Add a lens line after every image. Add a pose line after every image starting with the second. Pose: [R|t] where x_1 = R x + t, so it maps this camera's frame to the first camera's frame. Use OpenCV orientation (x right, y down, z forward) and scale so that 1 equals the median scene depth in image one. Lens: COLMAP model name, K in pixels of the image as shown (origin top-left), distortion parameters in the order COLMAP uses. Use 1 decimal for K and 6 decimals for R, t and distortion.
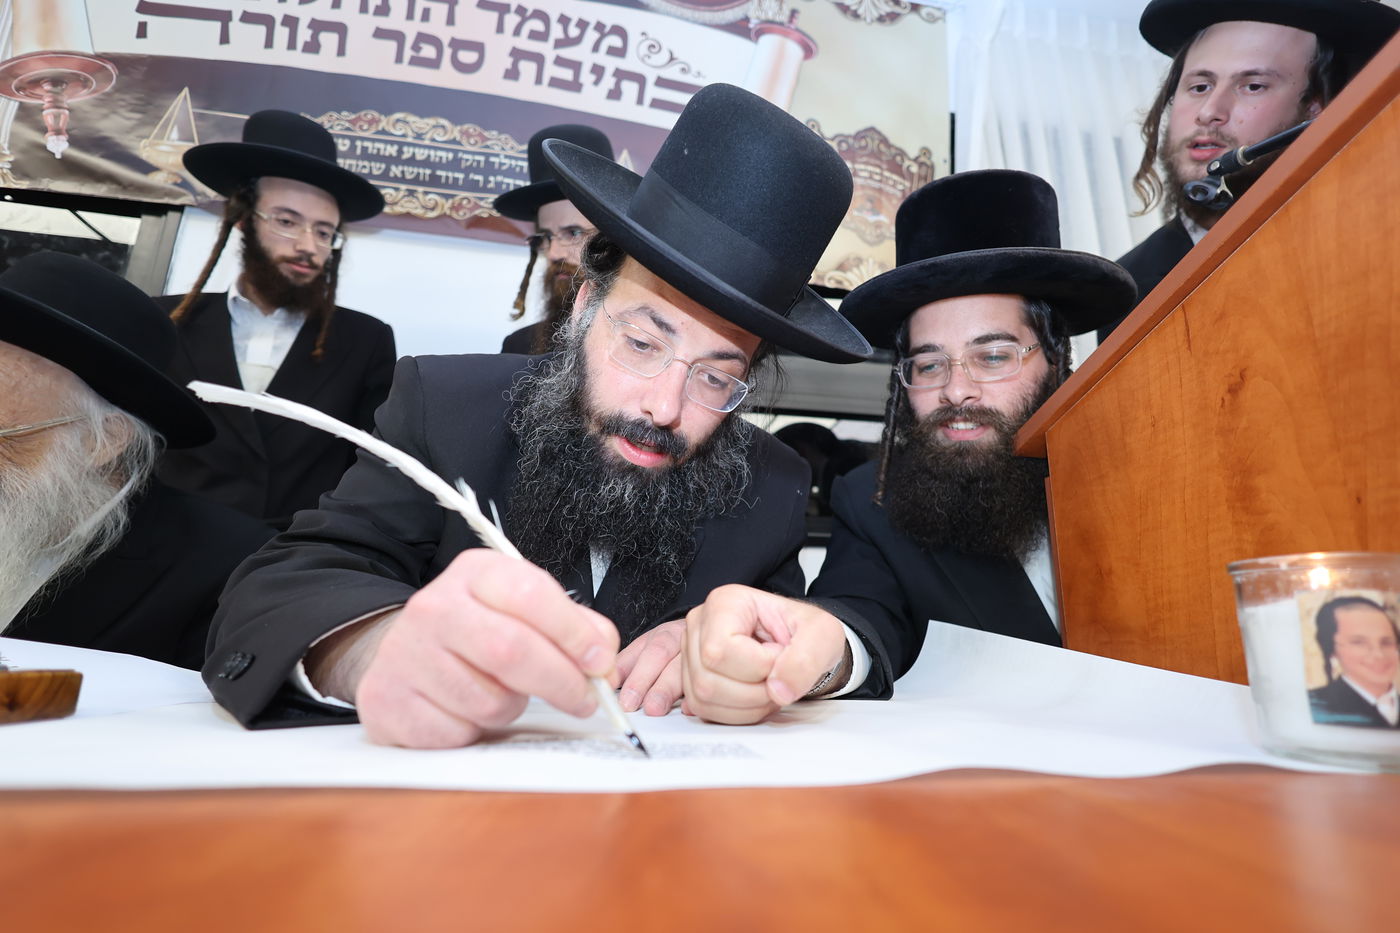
lens RADIAL K [[644.9, 0, 698.6], [0, 644.9, 481.4], [0, 0, 1]] dist [0.002578, -0.000703]
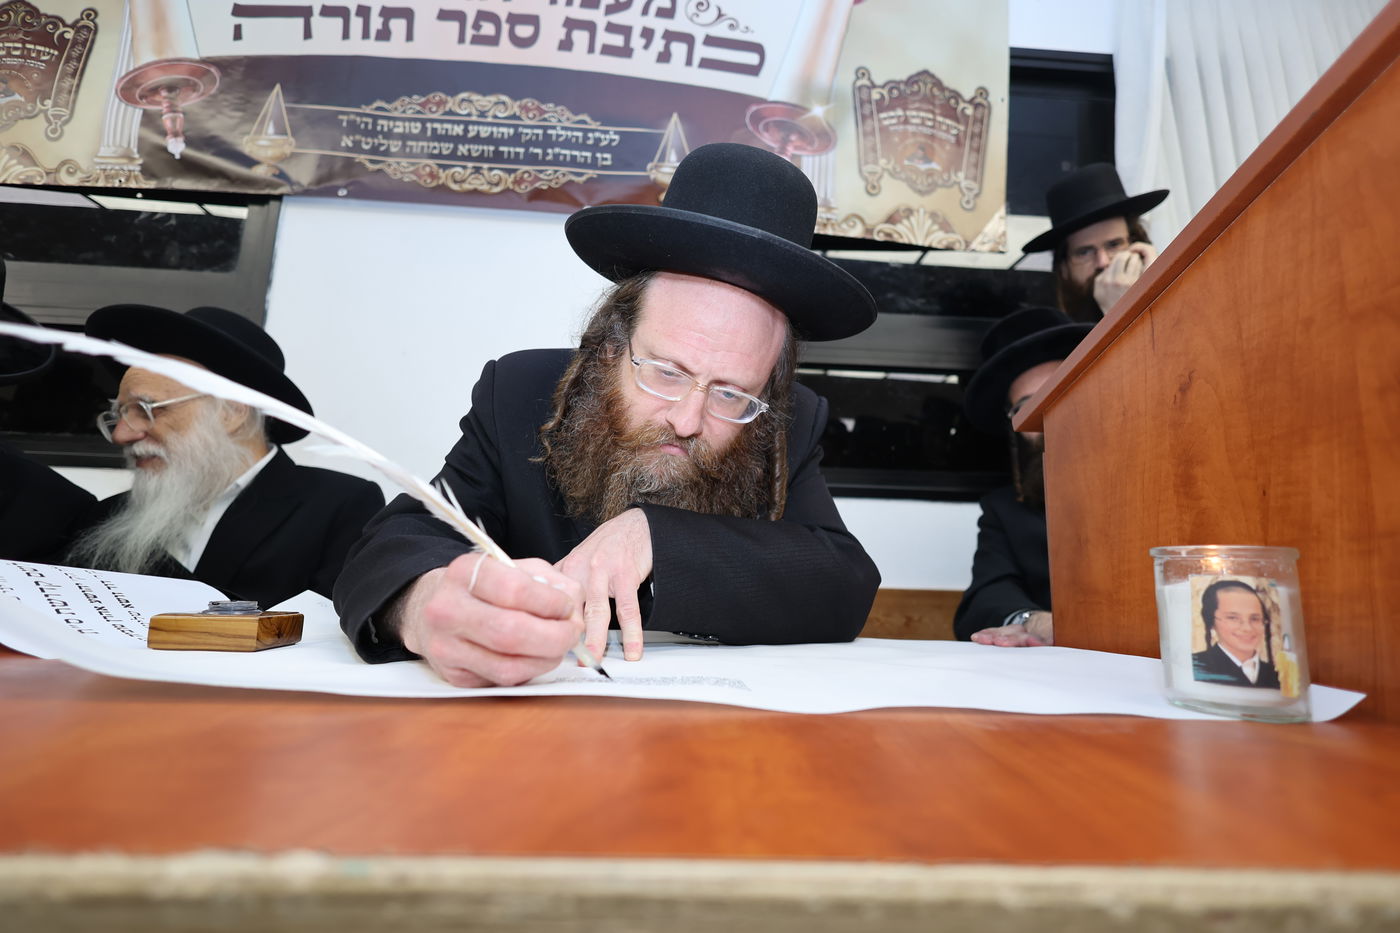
lens RADIAL K [[650.5, 0, 696.9], [0, 650.5, 463.6], [0, 0, 1]] dist [0.000070, -0.000496]
pose [[0.994567, -0.007060, -0.103859, 0.025739], [0.014136, 0.997616, 0.067549, -0.027900], [0.103135, -0.068650, 0.992295, -0.066368]]
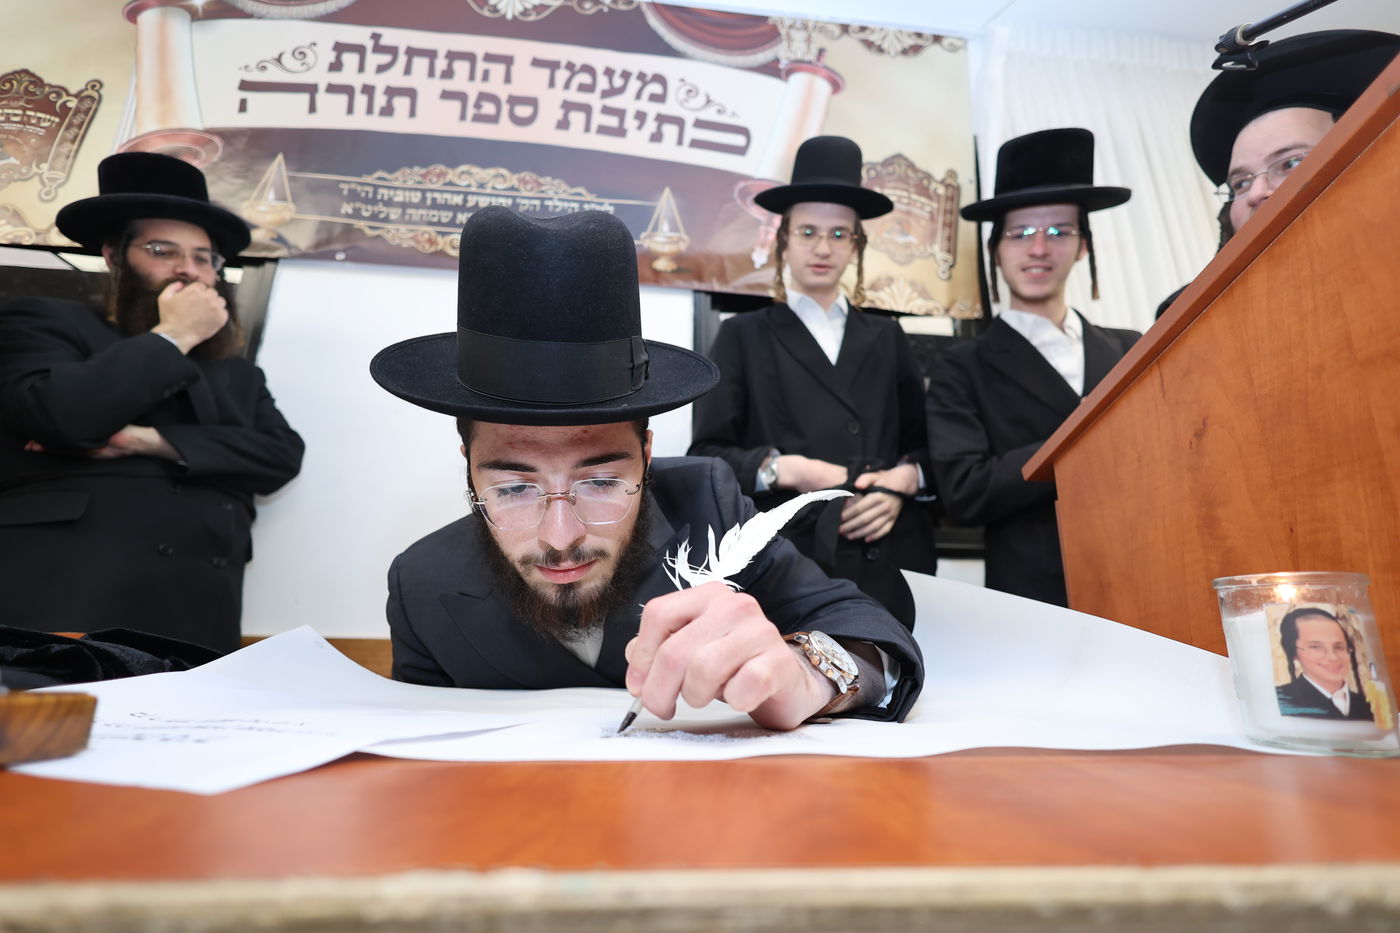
lens RADIAL K [[650.3, 0, 700.0], [0, 650.3, 460.0], [0, 0, 1]] dist [0.002232, -0.000548]
pose [[0.998264, -0.021033, -0.055017, -0.009119], [0.019099, 0.999189, -0.035445, -0.019324], [0.055718, 0.034333, 0.997856, -0.072772]]
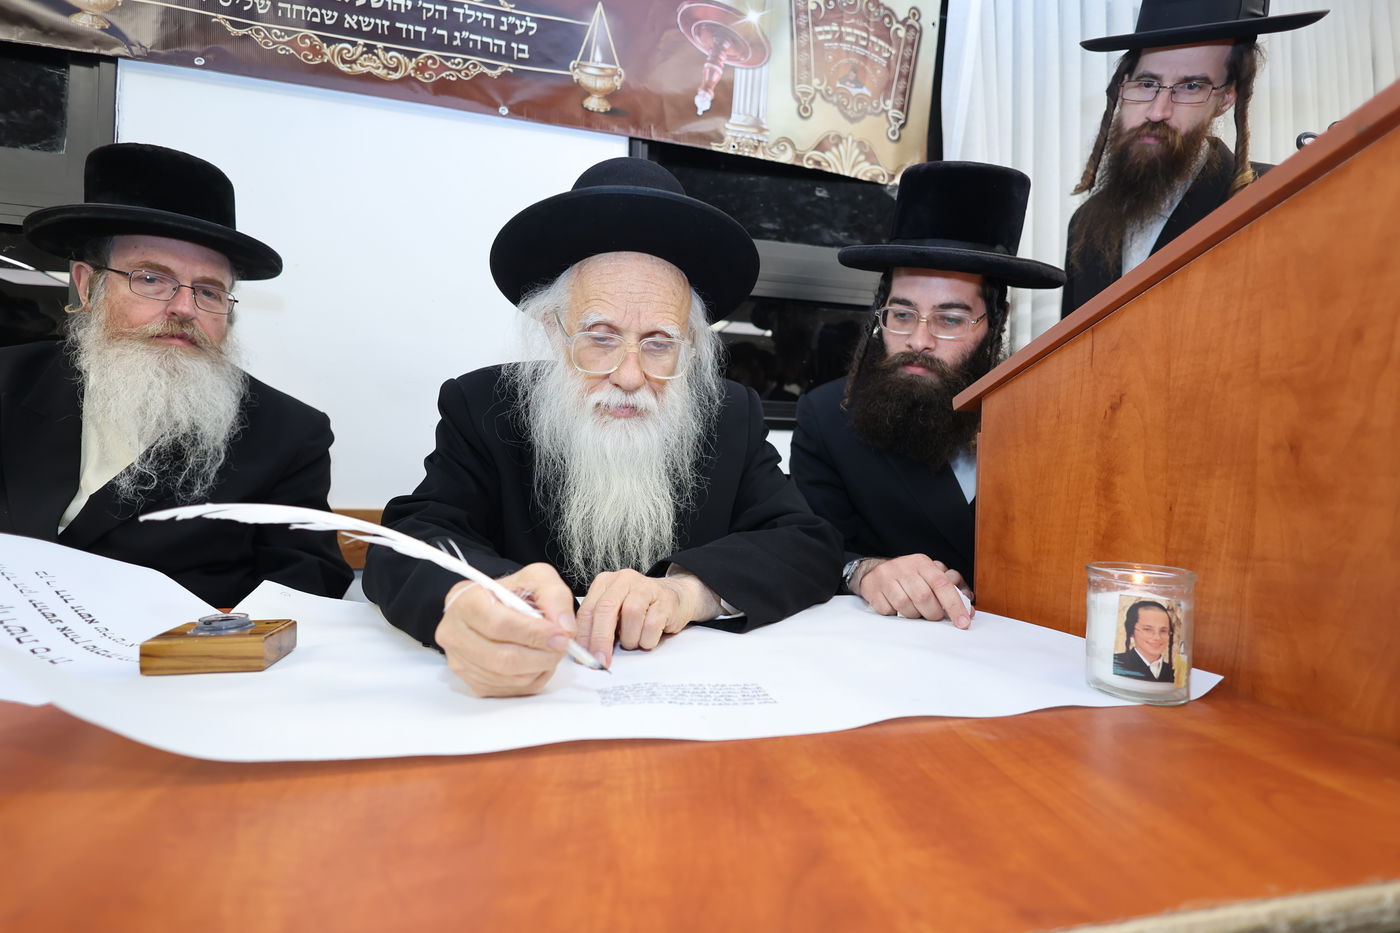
lens RADIAL K [[649.5, 0, 700.0], [0, 649.5, 466.5], [0, 0, 1]] dist [0.002435, 0.000059]
pose [[0.997530, 0.004867, 0.070066, -0.034002], [-0.021067, 0.972395, 0.232389, -0.089004], [-0.067001, -0.233292, 0.970096, -0.078096]]
